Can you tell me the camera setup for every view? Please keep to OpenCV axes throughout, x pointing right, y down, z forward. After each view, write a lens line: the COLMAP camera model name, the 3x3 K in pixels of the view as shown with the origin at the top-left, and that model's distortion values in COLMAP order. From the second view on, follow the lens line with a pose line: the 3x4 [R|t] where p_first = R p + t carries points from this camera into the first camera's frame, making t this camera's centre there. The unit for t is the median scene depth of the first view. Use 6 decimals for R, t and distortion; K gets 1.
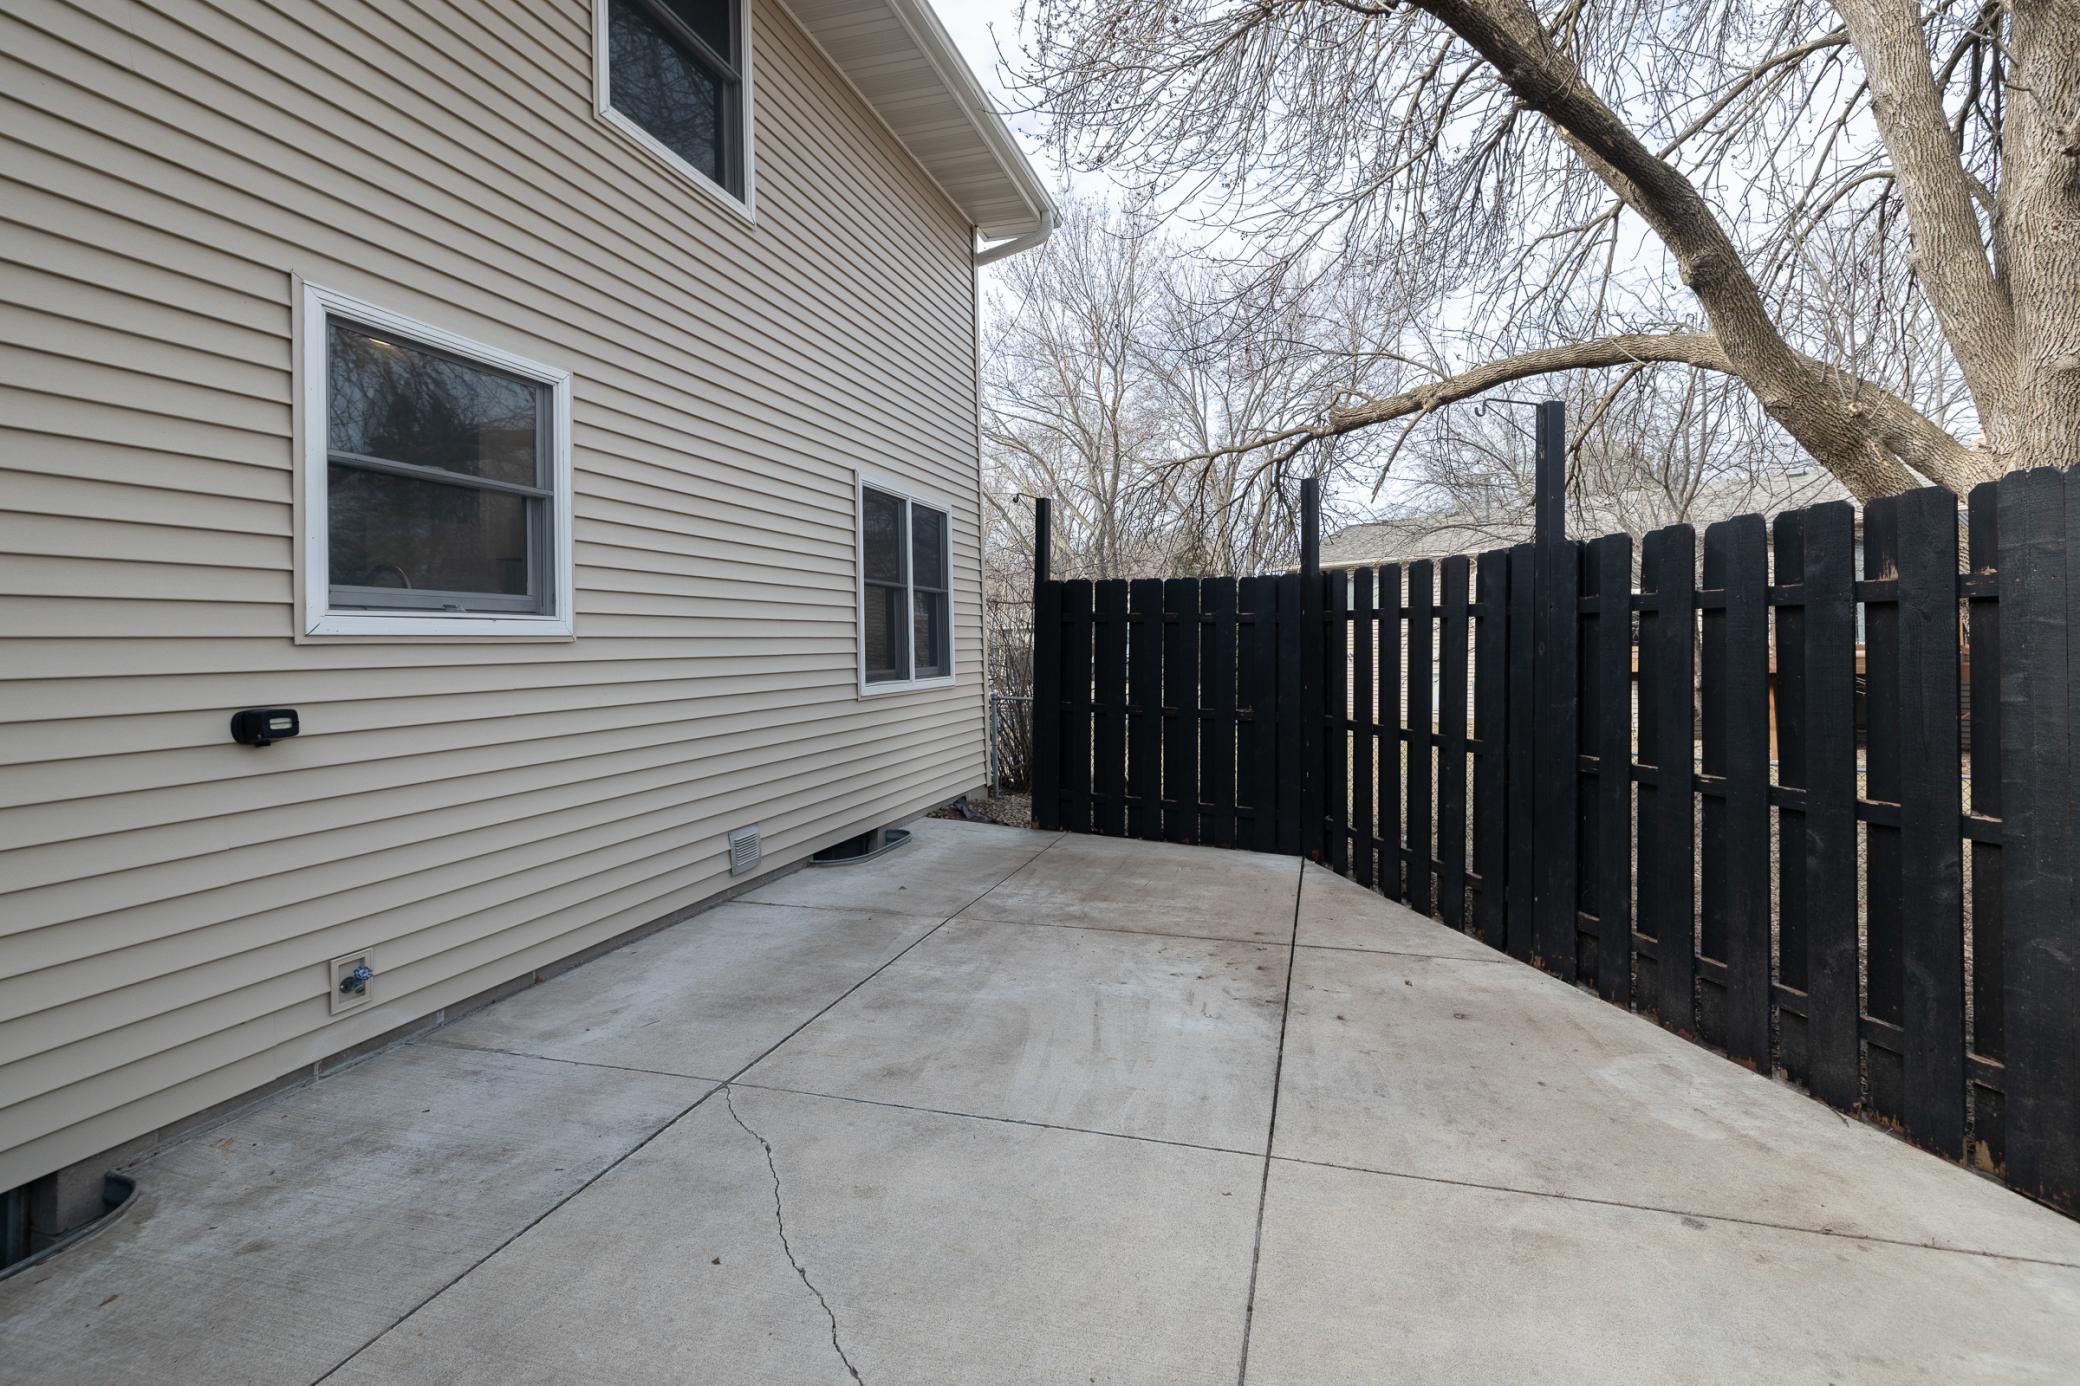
lens RADIAL K [[909.7, 0, 1121.1], [0, 909.7, 637.8], [0, 0, 1]] dist [0.000524, 0.000092]
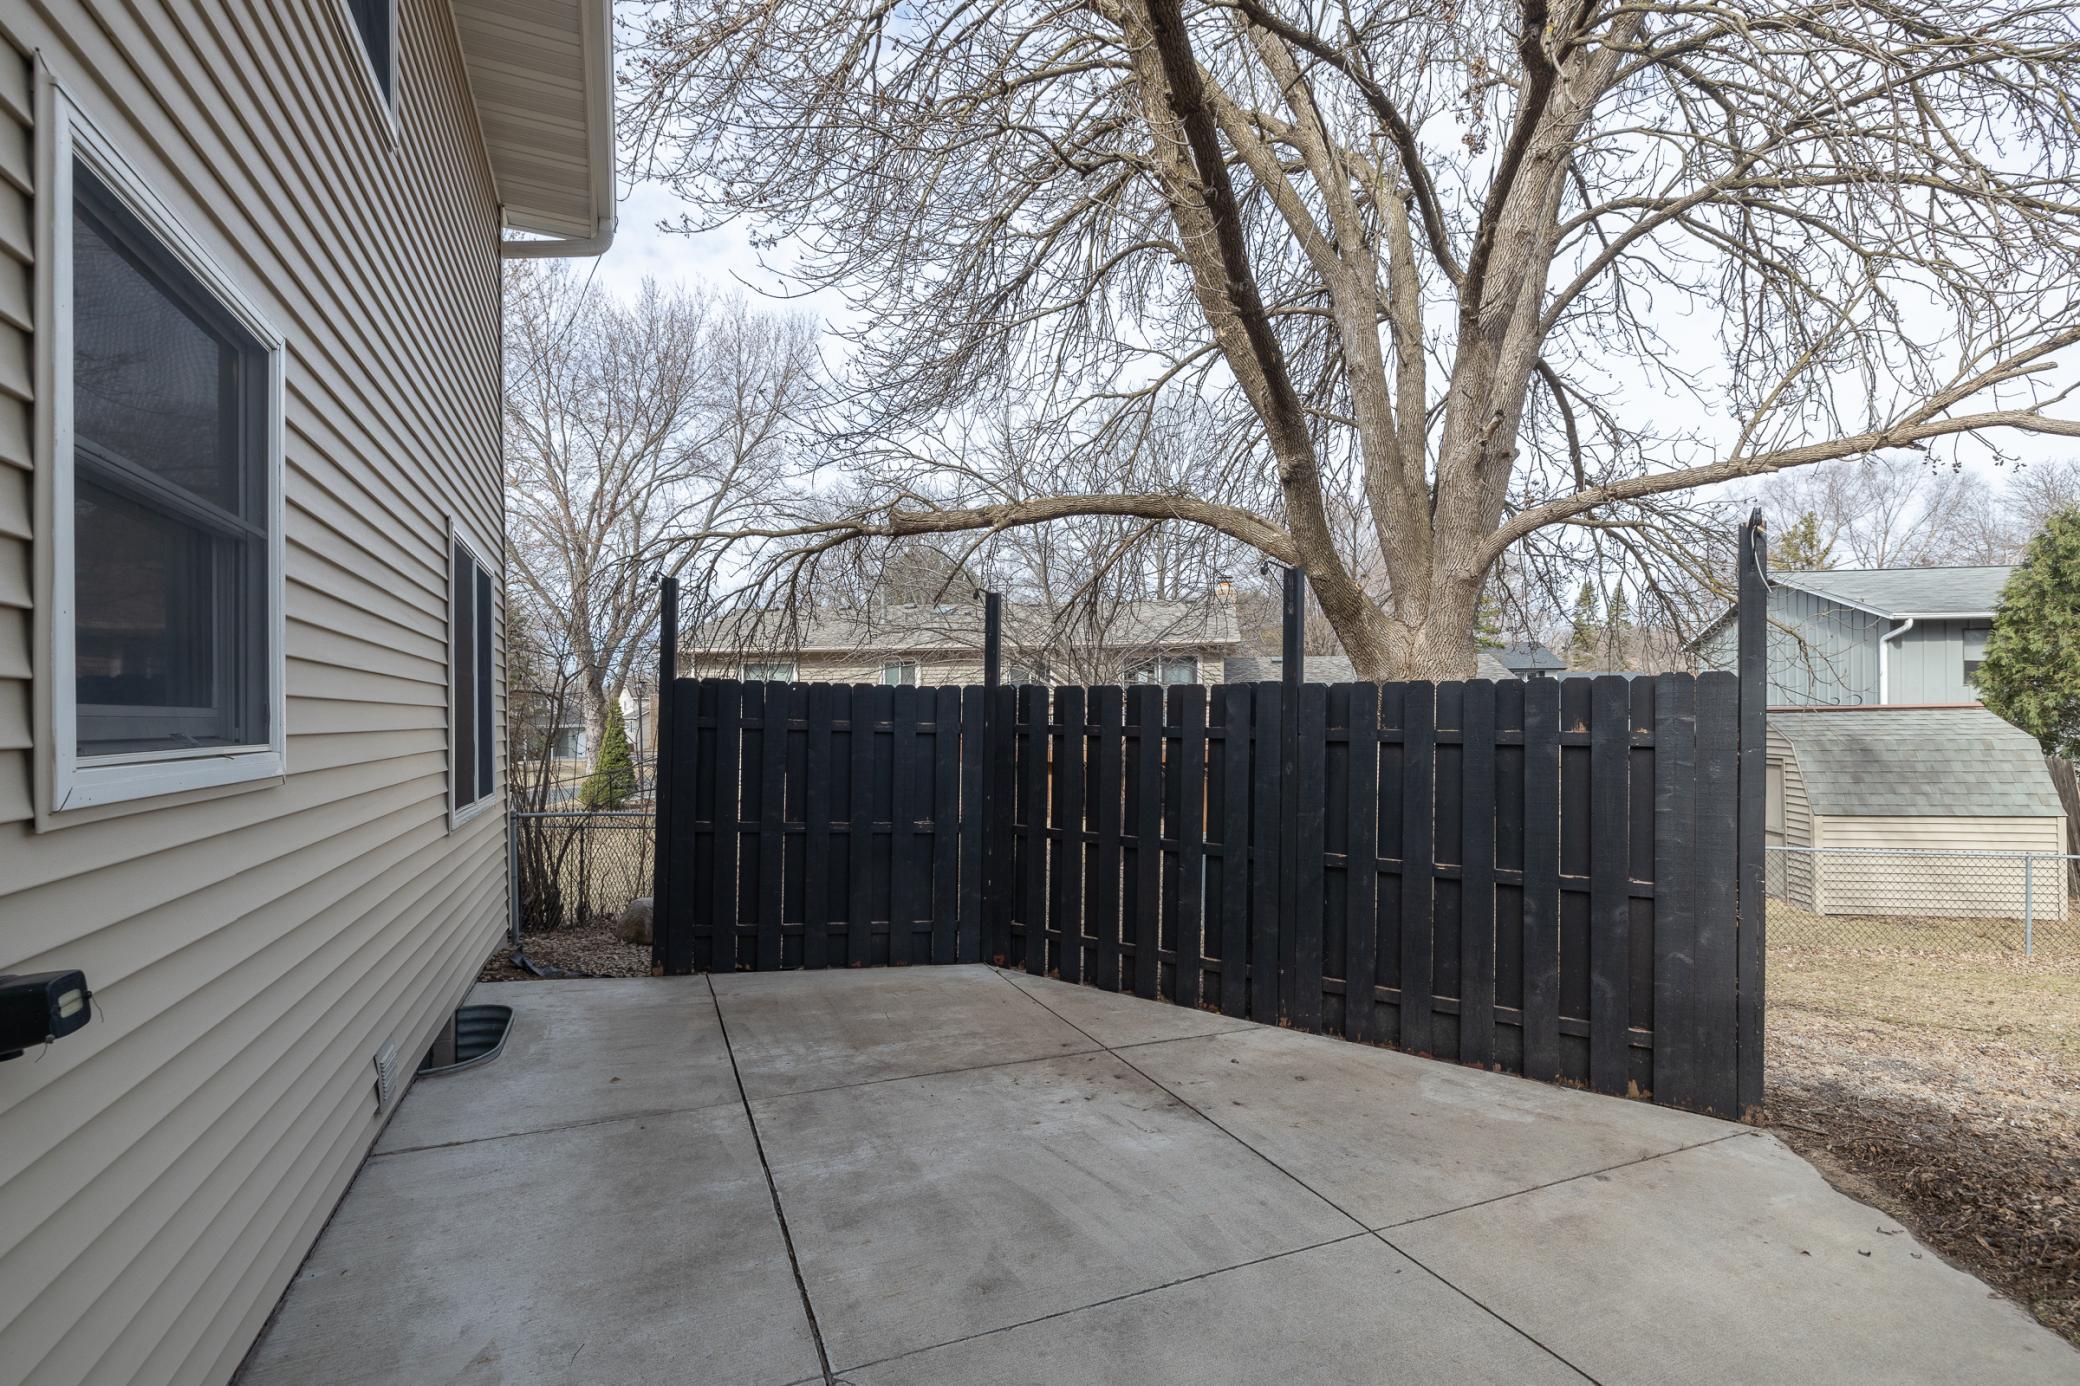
lens RADIAL K [[920.5, 0, 1042.9], [0, 920.5, 725.4], [0, 0, 1]] dist [-0.000389, 0.000104]
pose [[0.795982, 0.010972, 0.605221, -0.598716], [-0.014547, 0.999894, 0.001004, -0.045021], [-0.605146, -0.009603, 0.796057, 0.223756]]
